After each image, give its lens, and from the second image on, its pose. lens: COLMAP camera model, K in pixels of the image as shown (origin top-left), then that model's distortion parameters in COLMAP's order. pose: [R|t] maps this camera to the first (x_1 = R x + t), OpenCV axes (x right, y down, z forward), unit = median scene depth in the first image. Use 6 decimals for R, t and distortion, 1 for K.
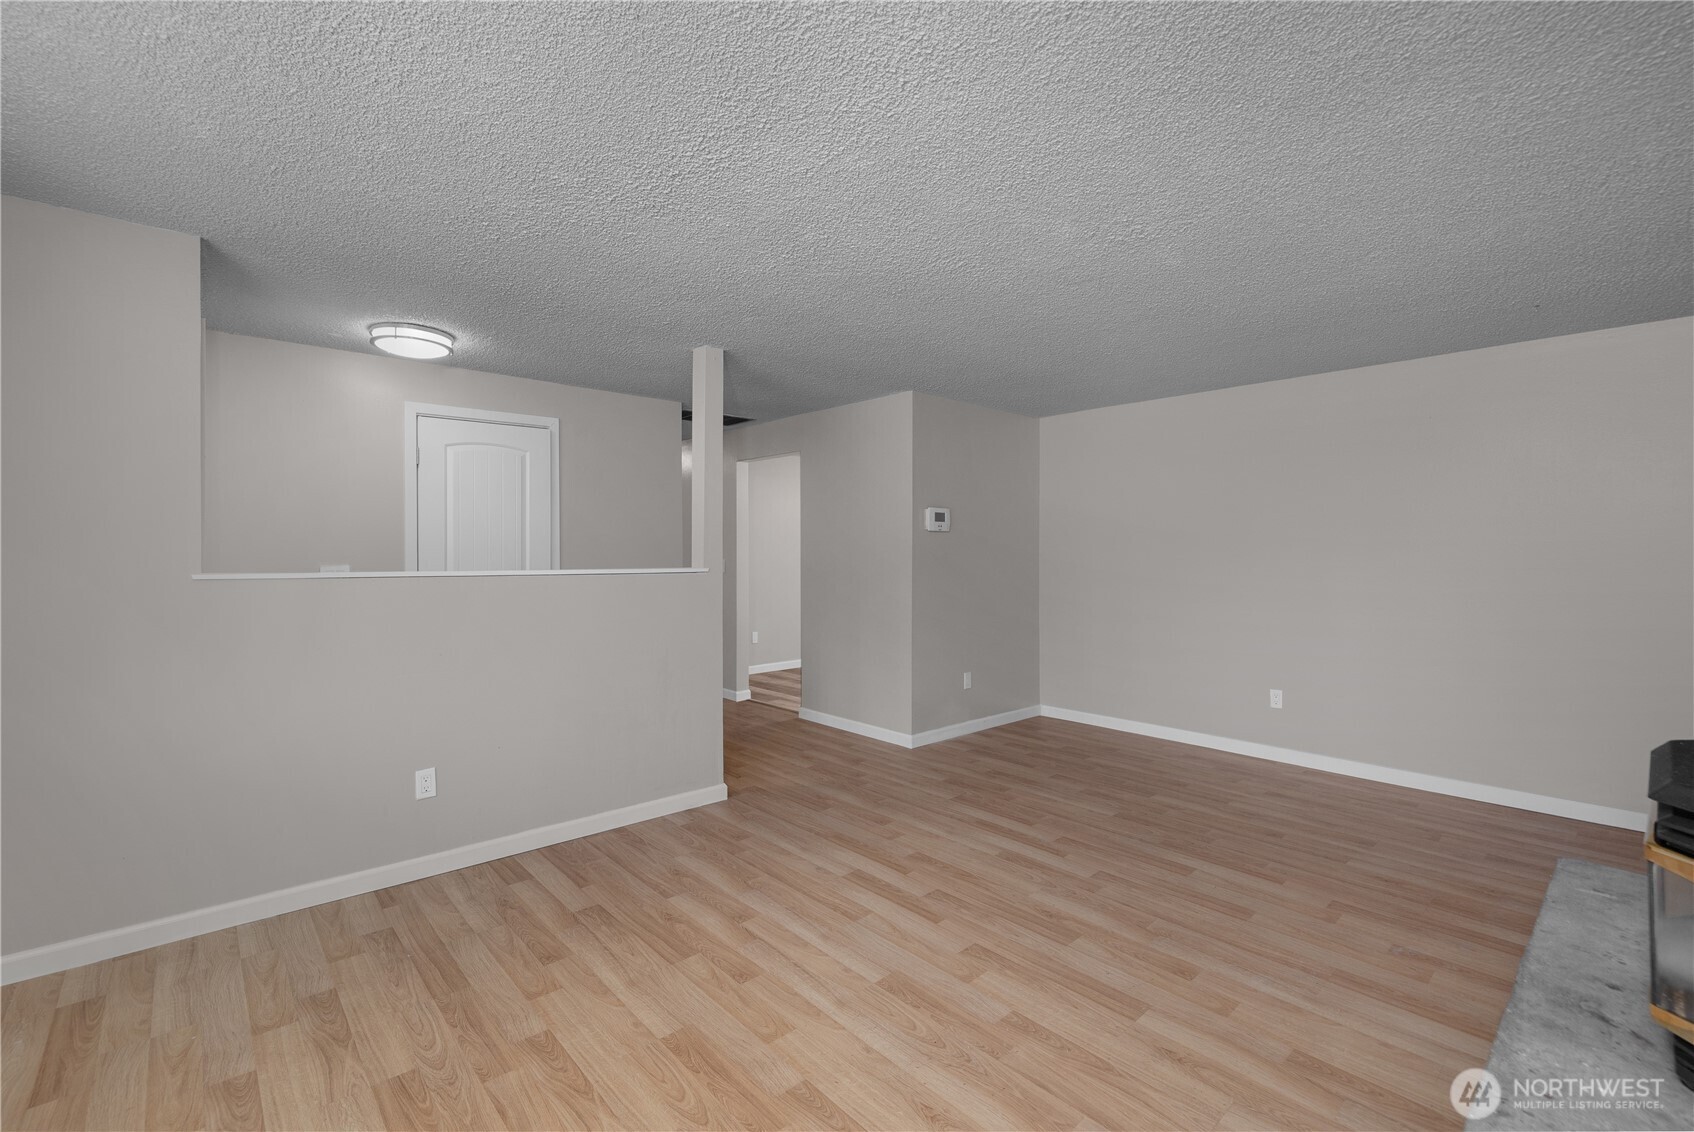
lens RADIAL K [[703.9, 0, 939.4], [0, 703.9, 551.5], [0, 0, 1]] dist [0.001440, -0.000161]
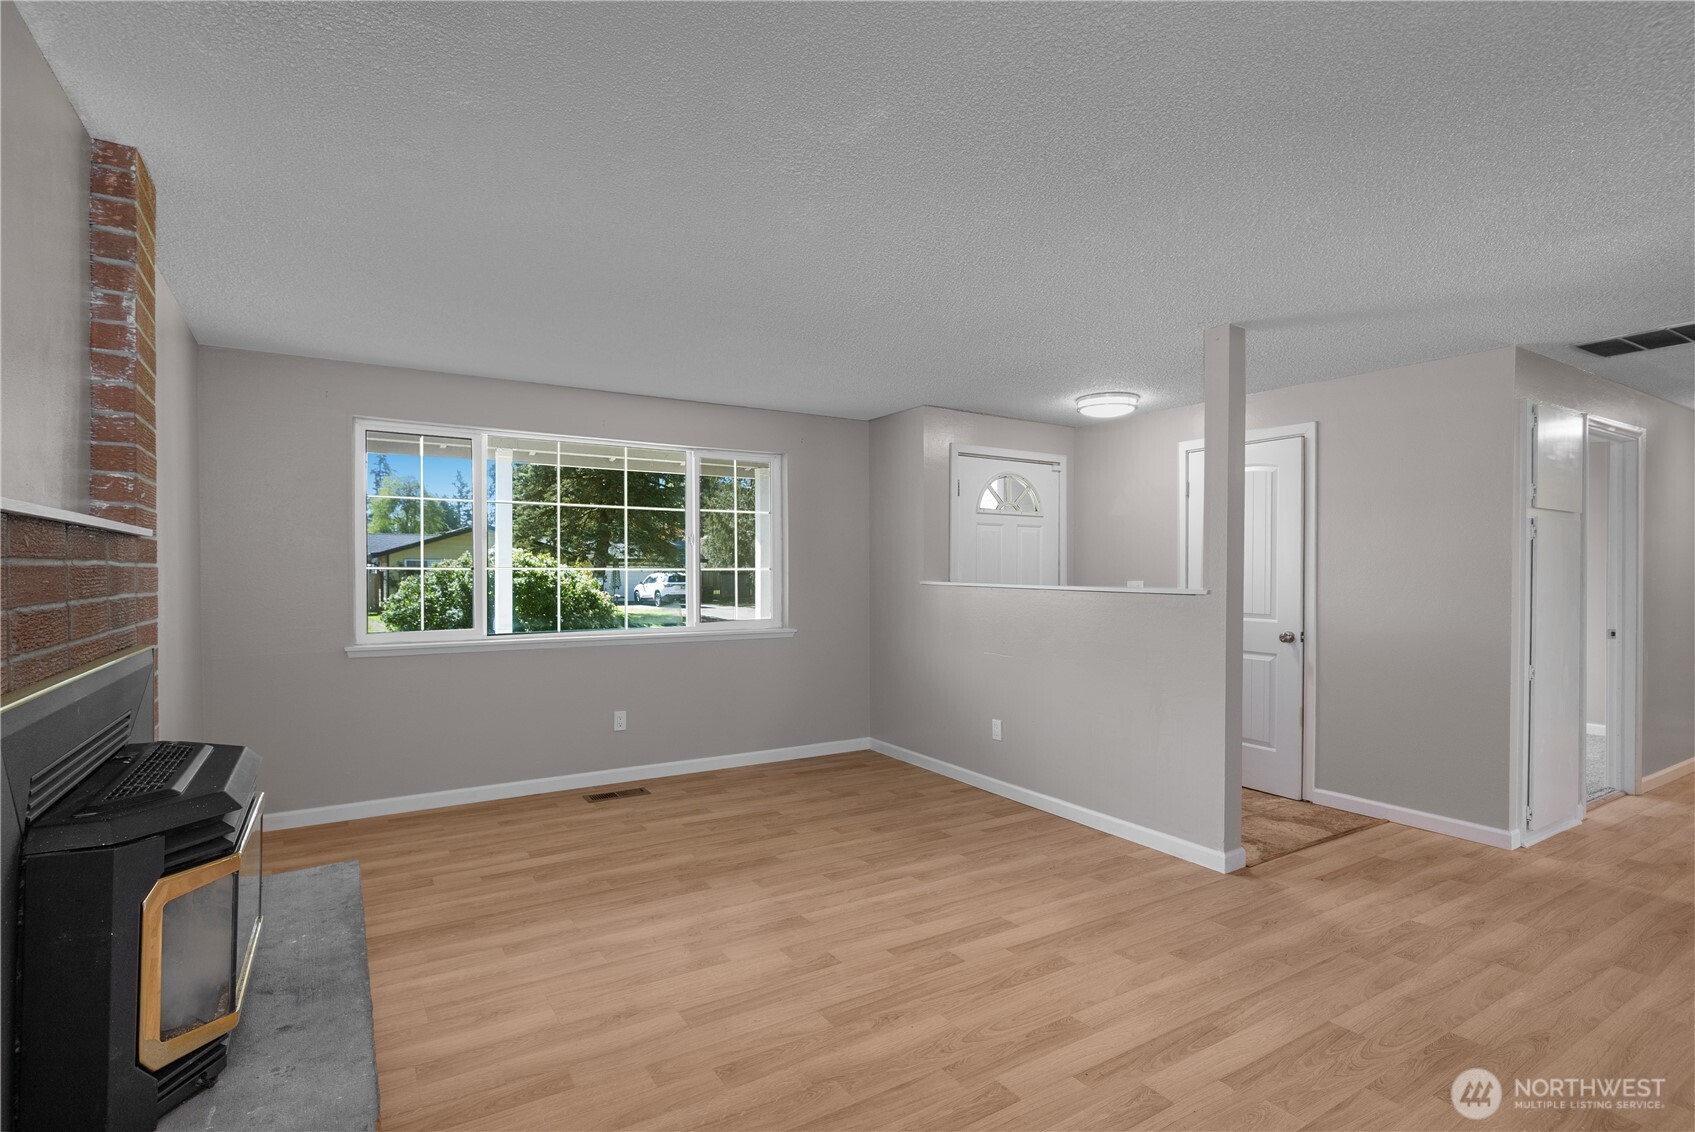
lens RADIAL K [[855.4, 0, 810.8], [0, 855.4, 585.3], [0, 0, 1]] dist [-0.003321, 0.000067]
pose [[-0.263035, 0.015991, -0.964654, 1.024111], [-0.003634, 0.999839, 0.017565, 0.011620], [0.964779, 0.008126, -0.262935, 1.084419]]
